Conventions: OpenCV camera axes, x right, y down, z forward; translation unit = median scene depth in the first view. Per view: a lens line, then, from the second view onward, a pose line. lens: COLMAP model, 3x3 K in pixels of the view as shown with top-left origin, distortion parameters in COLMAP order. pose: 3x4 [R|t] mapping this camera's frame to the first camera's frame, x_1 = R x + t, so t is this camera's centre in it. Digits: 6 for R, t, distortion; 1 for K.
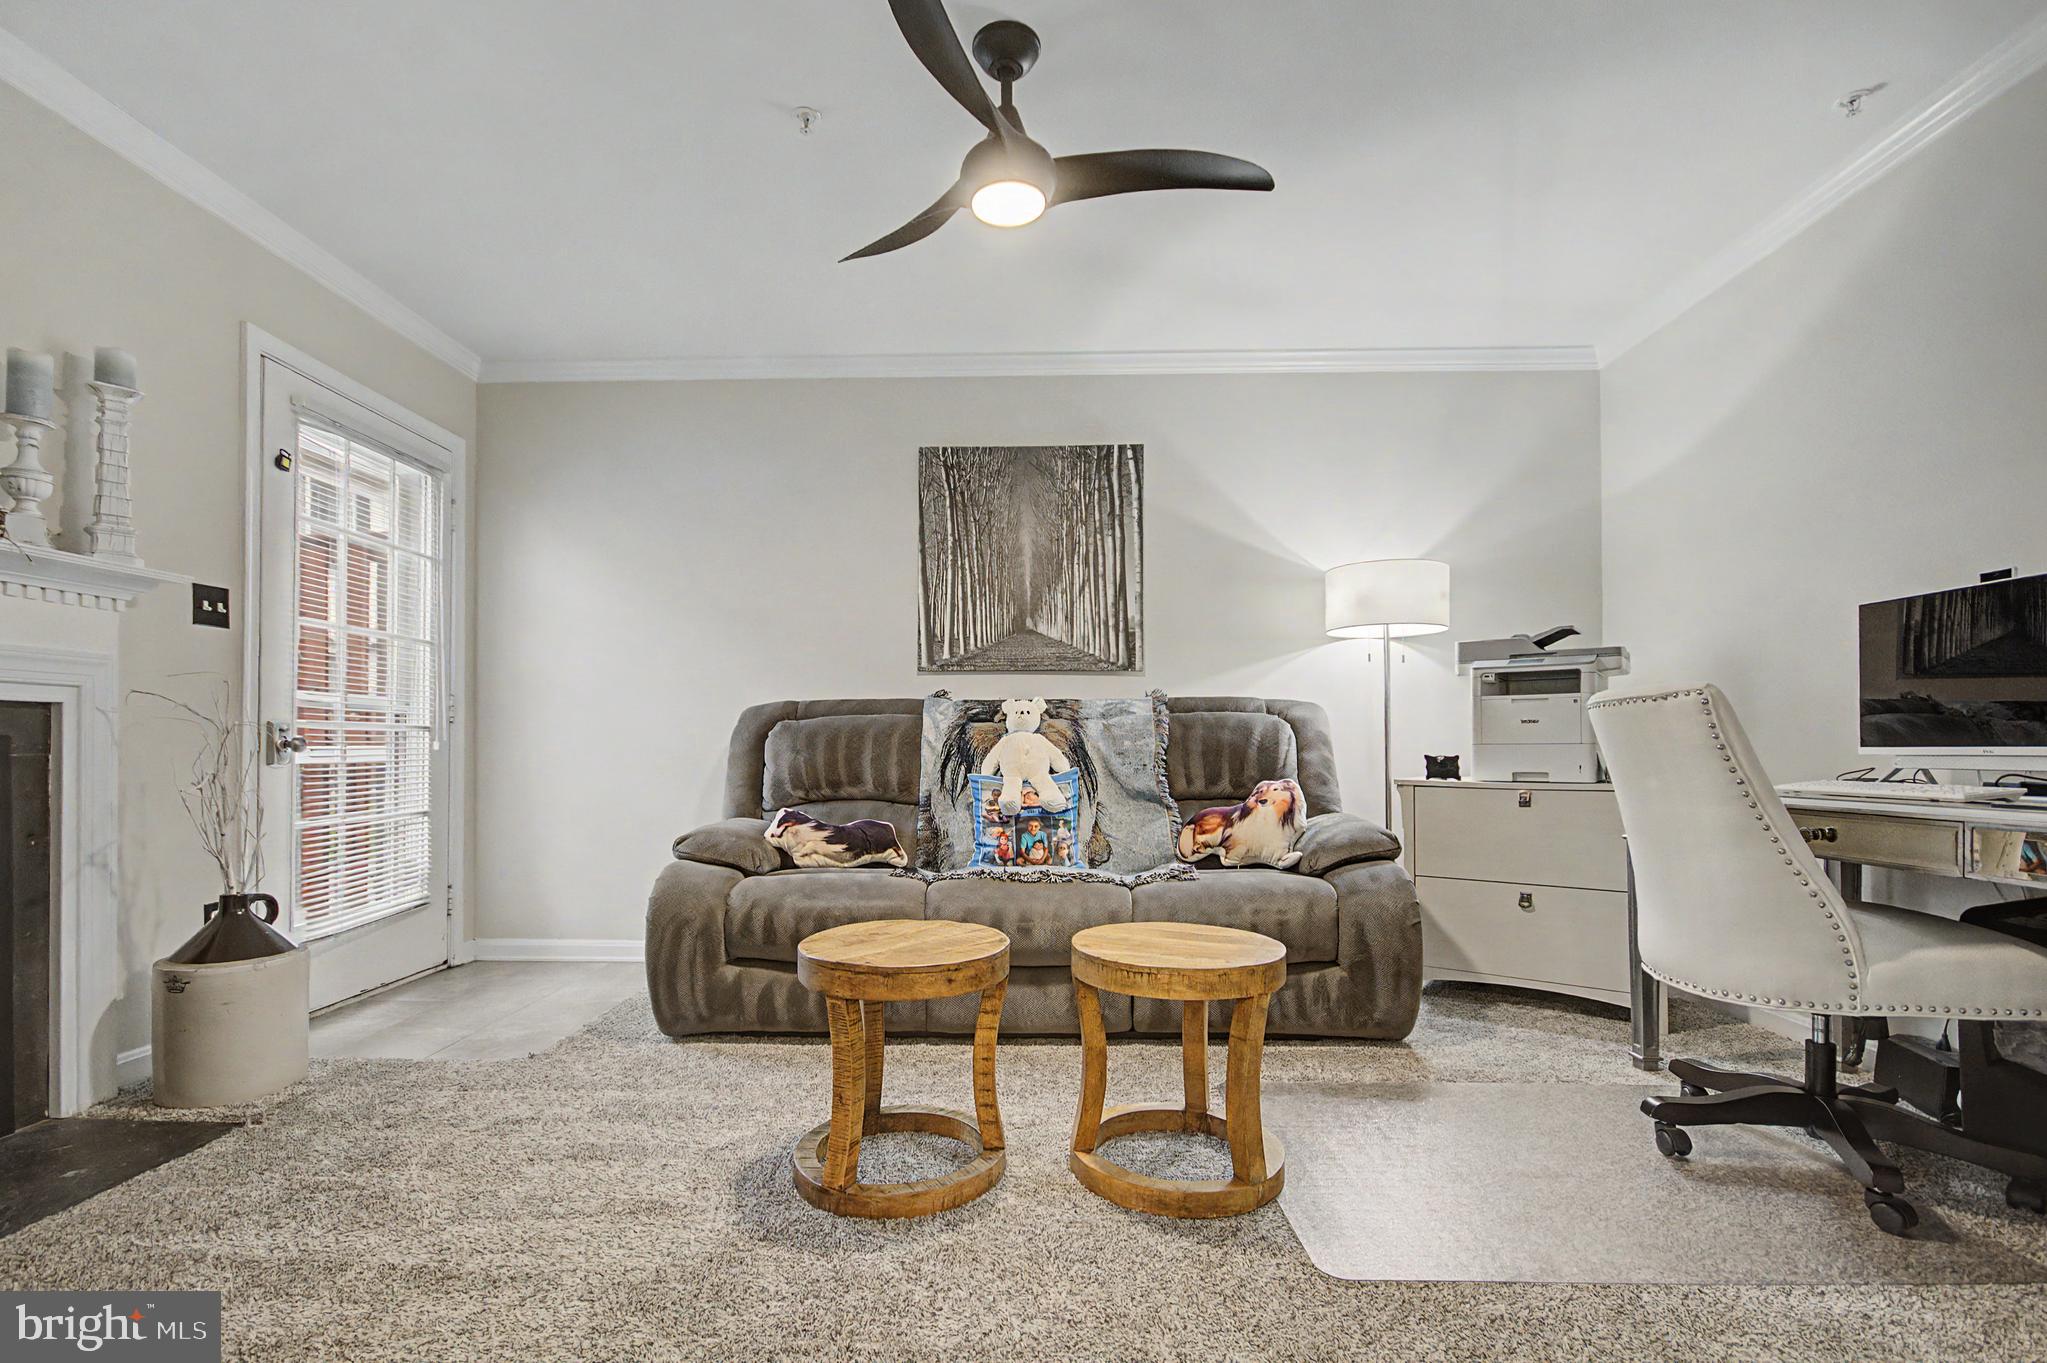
lens RADIAL K [[930.6, 0, 1017.3], [0, 930.6, 738.7], [0, 0, 1]] dist [-0.001976, -0.001061]
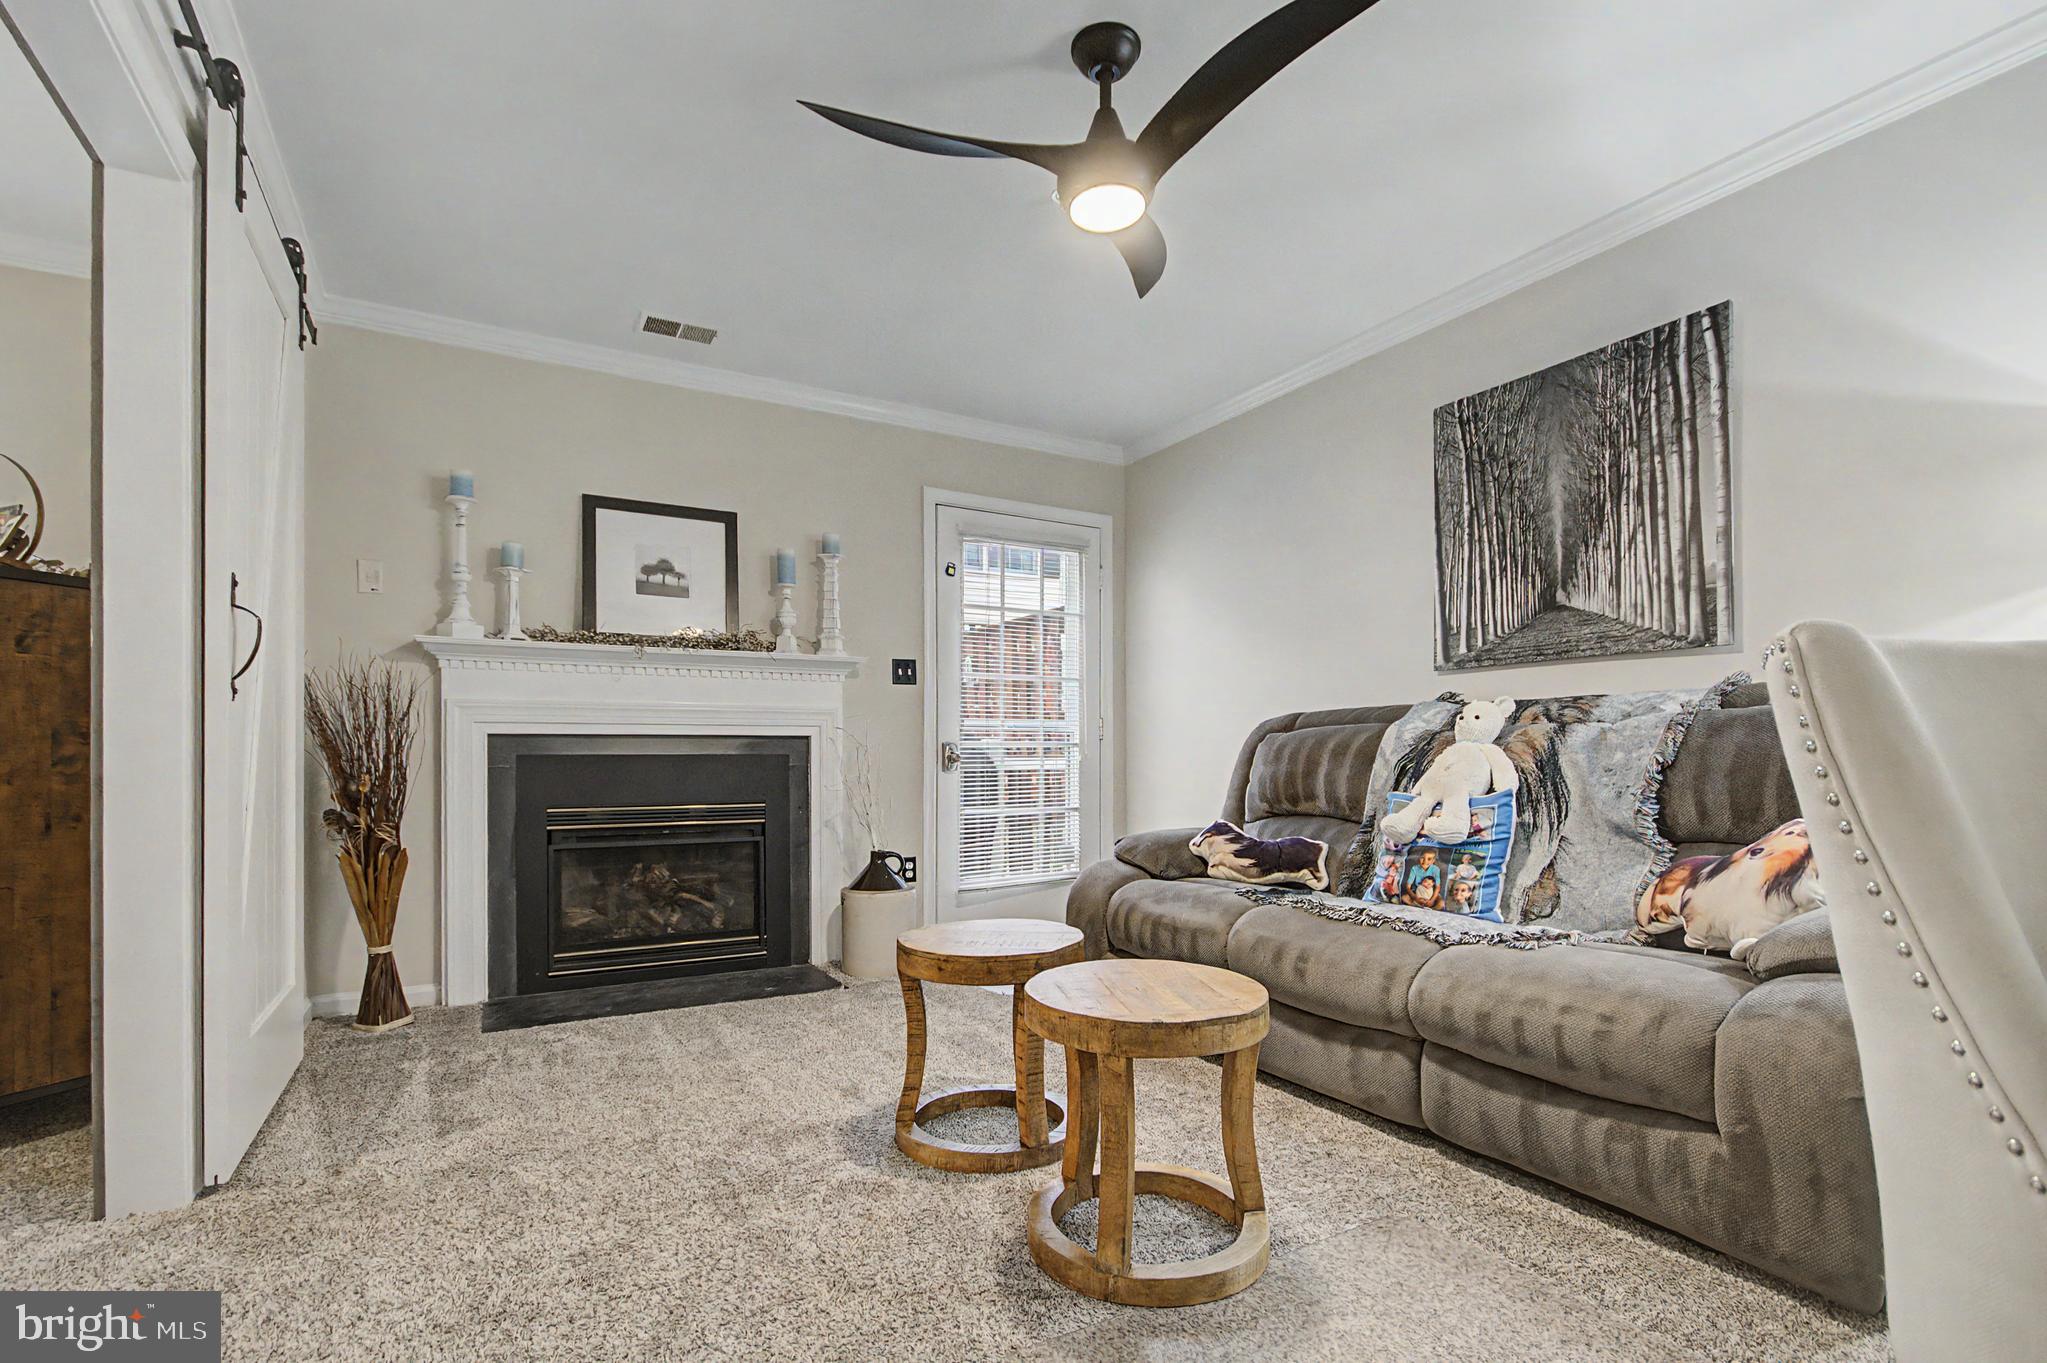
lens RADIAL K [[956.6, 0, 1017.7], [0, 956.6, 747.2], [0, 0, 1]] dist [0.001176, -0.000077]
pose [[0.519488, -0.009195, -0.854428, 0.510472], [0.009825, 0.999940, -0.004787, -0.002316], [0.854421, -0.005908, 0.519548, 0.245443]]
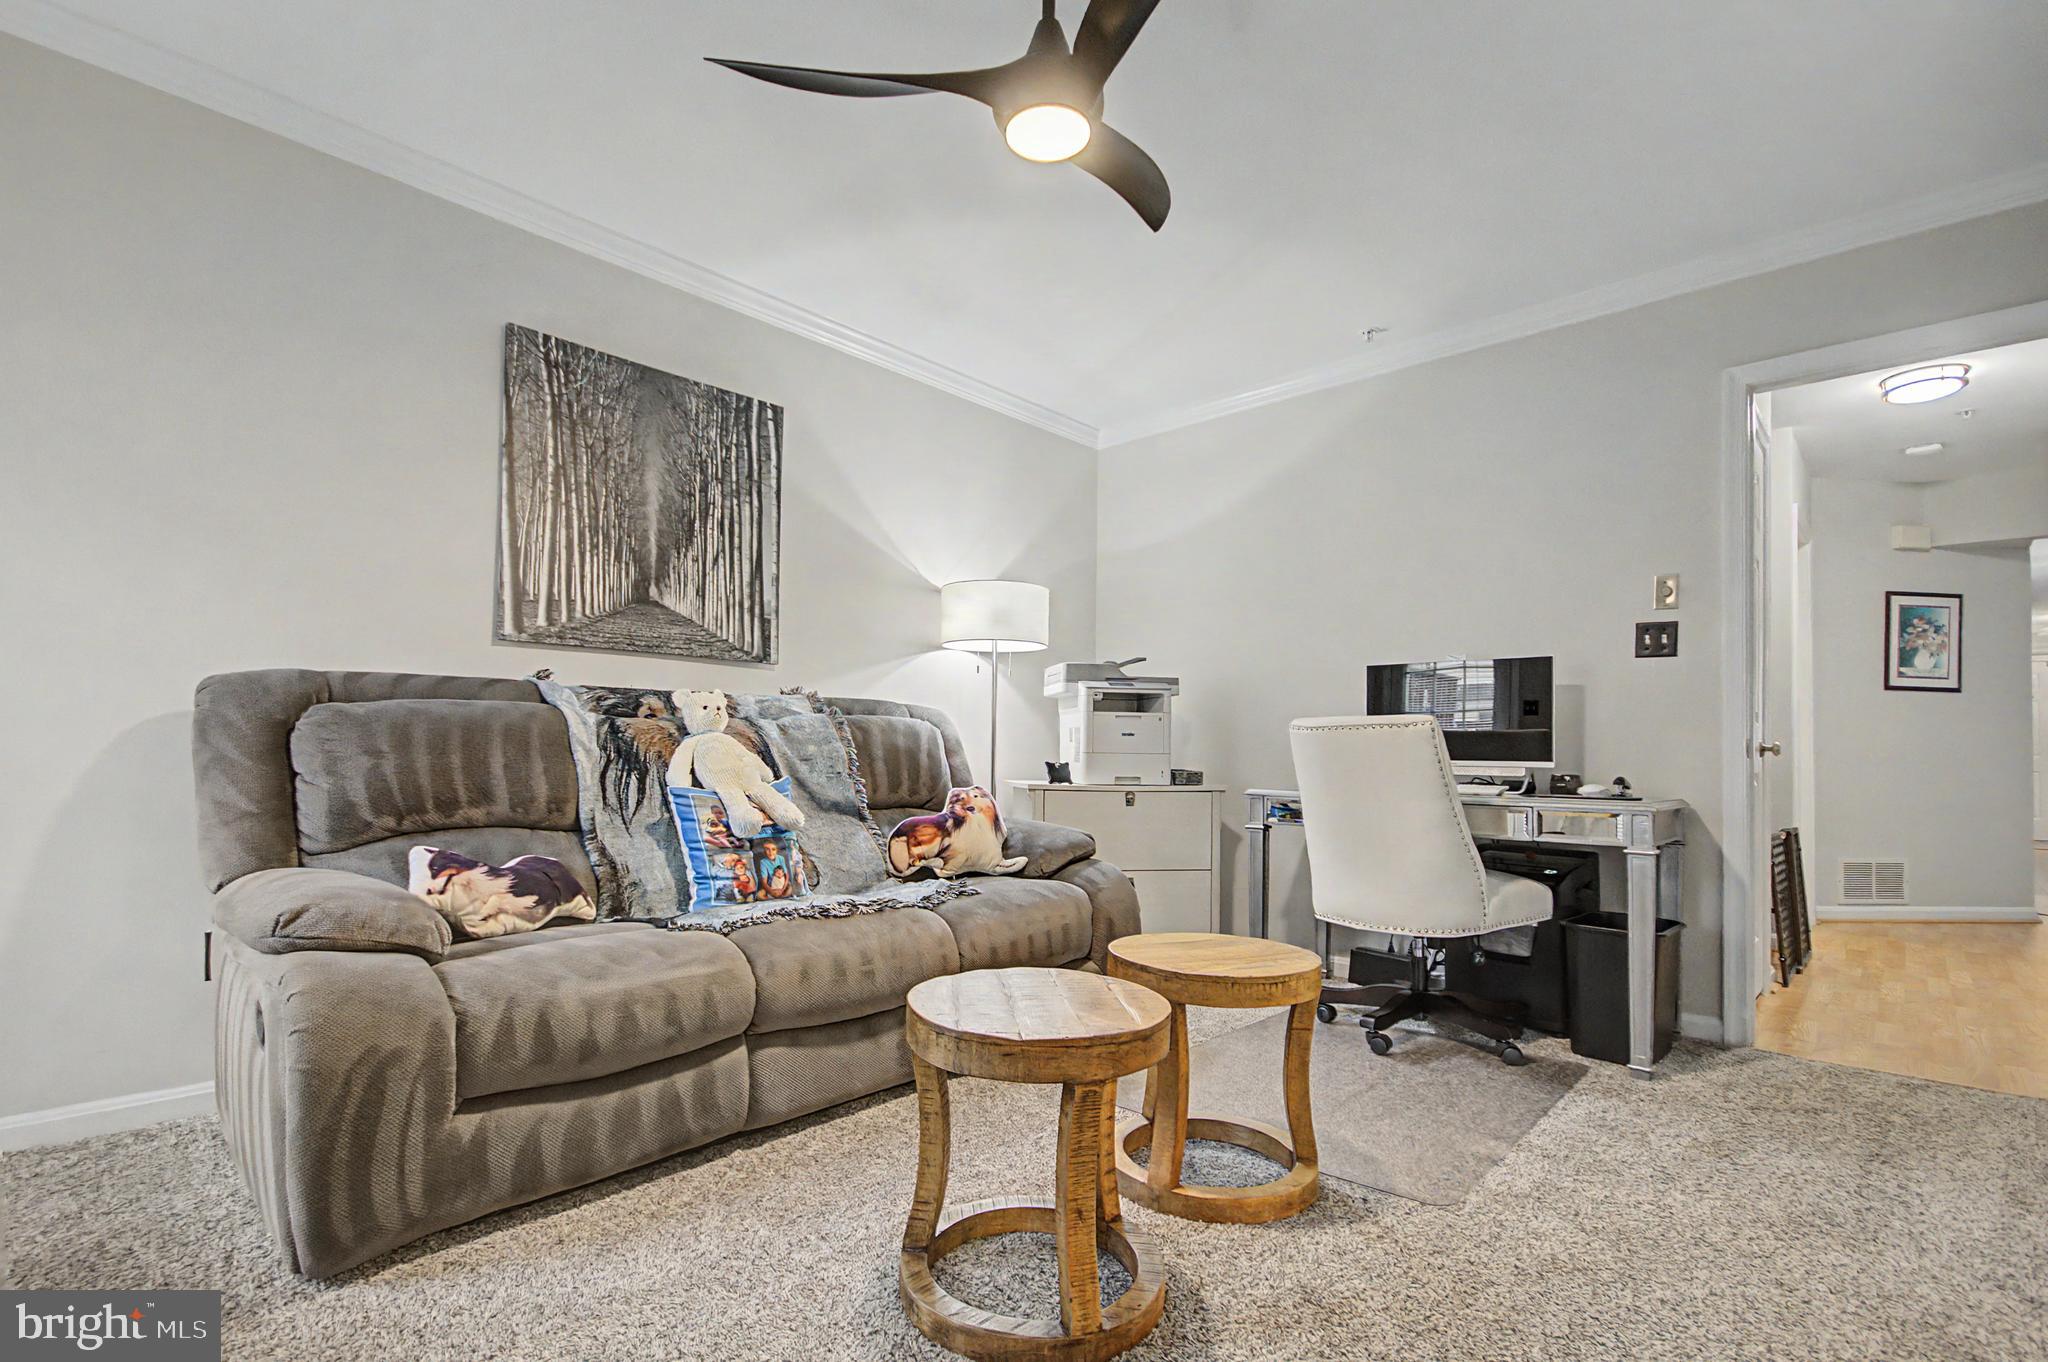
lens RADIAL K [[956.3, 0, 1005.0], [0, 956.3, 728.8], [0, 0, 1]] dist [-0.001298, -0.000358]
pose [[0.669971, 0.027469, 0.741879, -0.438505], [-0.021618, 0.999613, -0.017490, -0.001128], [-0.742073, -0.004320, 0.670306, 0.268485]]
